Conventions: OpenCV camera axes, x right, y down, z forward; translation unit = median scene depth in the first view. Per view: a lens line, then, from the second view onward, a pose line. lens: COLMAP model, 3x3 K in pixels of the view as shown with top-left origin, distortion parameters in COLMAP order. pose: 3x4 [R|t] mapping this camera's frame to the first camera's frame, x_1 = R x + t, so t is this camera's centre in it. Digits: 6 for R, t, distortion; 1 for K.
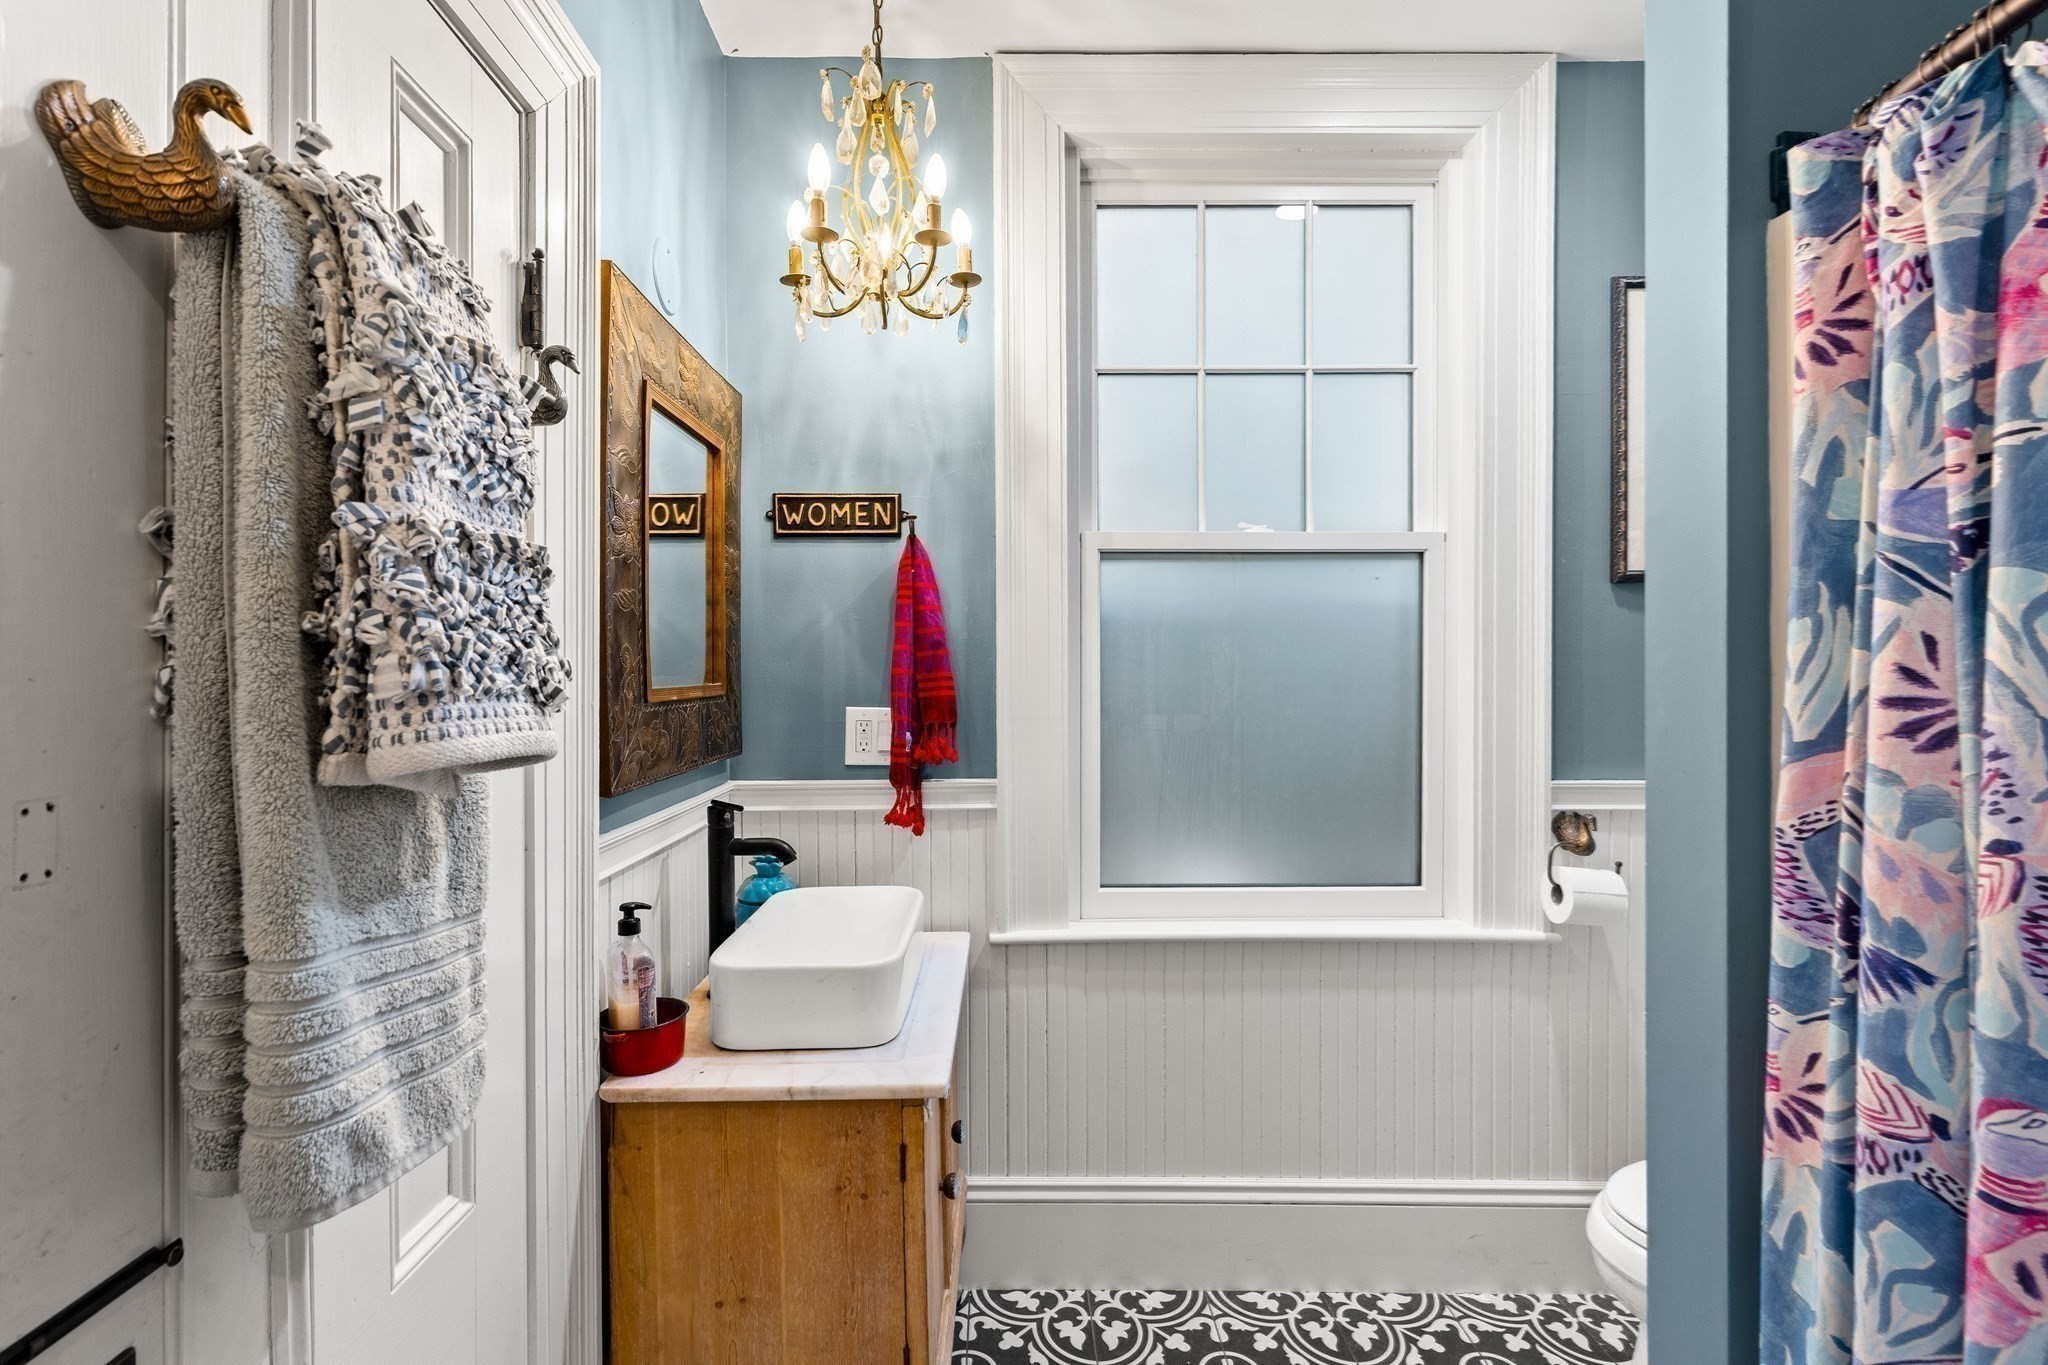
lens RADIAL K [[952.4, 0, 1025.9], [0, 952.4, 675.6], [0, 0, 1]] dist [-0.012564, 0.002205]
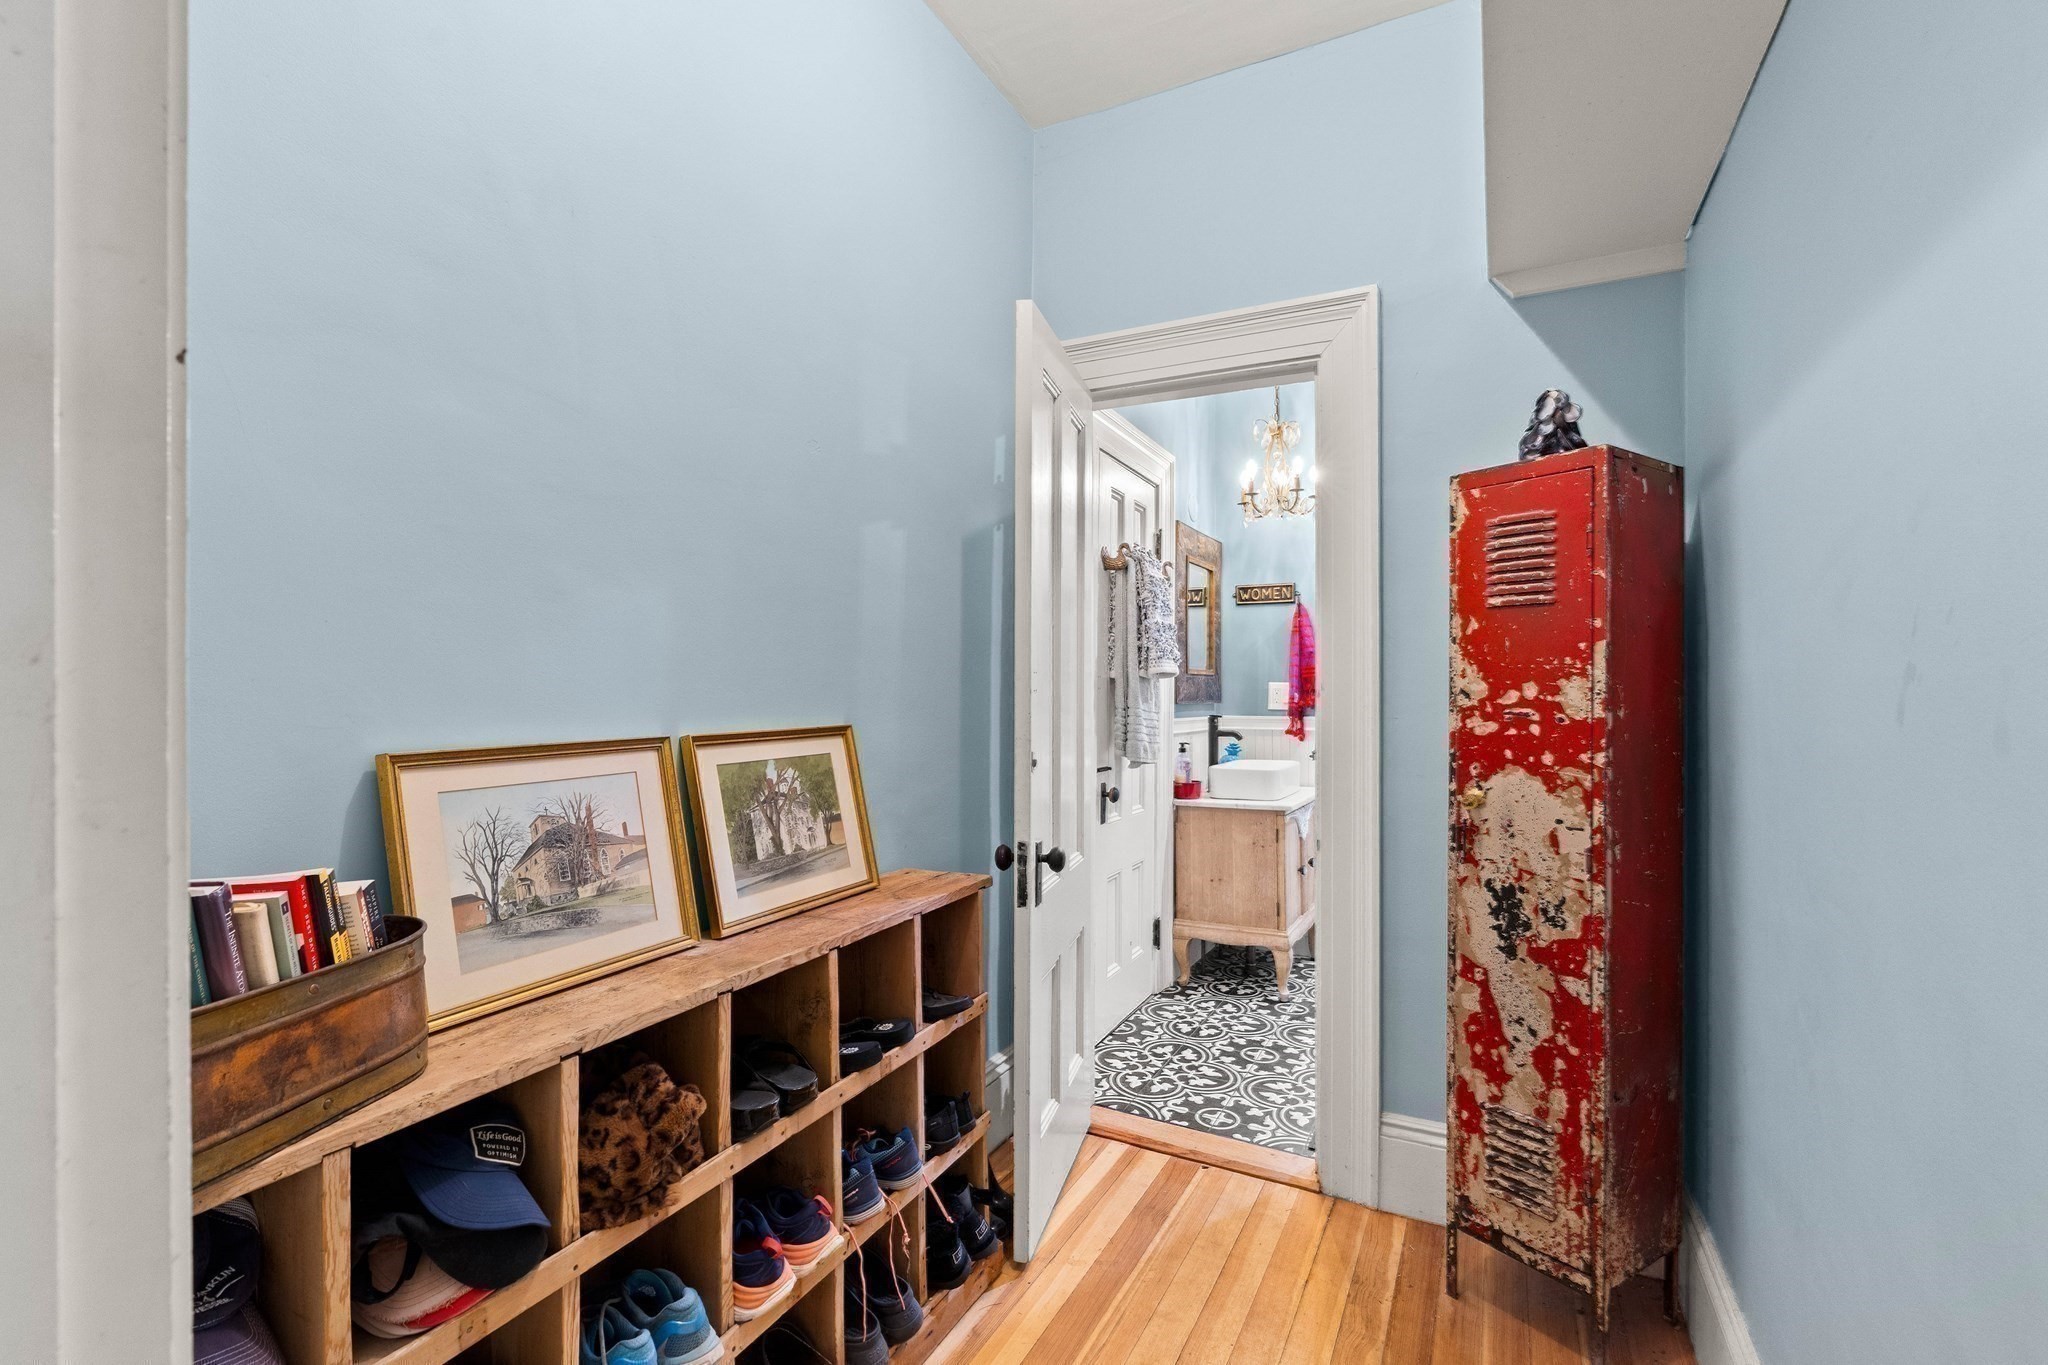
lens RADIAL K [[952.4, 0, 1025.1], [0, 952.4, 691.3], [0, 0, 1]] dist [-0.012564, 0.002205]
pose [[0.879783, 0.002816, -0.475367, 0.431530], [-0.008138, 0.999925, -0.009138, 0.095401], [0.475306, 0.011908, 0.879740, -1.431713]]
